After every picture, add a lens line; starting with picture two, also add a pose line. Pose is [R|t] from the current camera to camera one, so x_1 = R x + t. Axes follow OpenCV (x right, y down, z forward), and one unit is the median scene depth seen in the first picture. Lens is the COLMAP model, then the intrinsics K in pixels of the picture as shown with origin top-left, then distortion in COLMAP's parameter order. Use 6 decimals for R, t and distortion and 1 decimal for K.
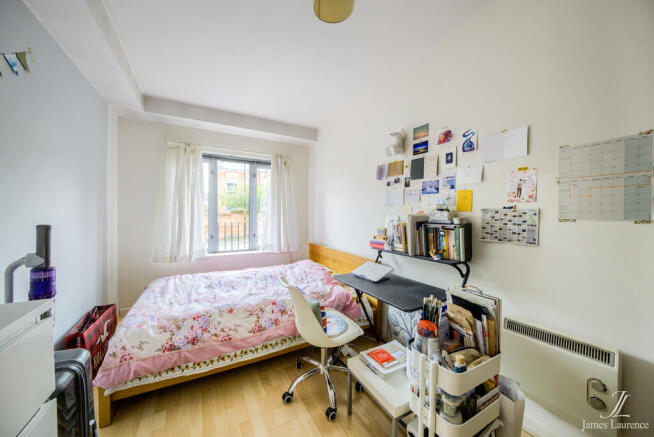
lens RADIAL K [[230.5, 0, 327.0], [0, 230.5, 218.5], [0, 0, 1]] dist [0.000515, -0.000006]
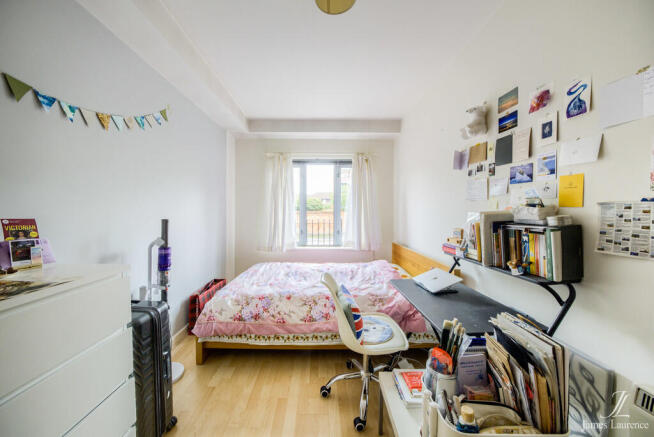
lens RADIAL K [[232.6, 0, 326.3], [0, 232.6, 215.1], [0, 0, 1]] dist [-0.000746, -0.000049]
pose [[0.885024, 0.003778, -0.465530, 0.265130], [-0.006038, 0.999976, -0.003364, -0.000714], [0.465506, 0.005788, 0.885026, 0.076488]]
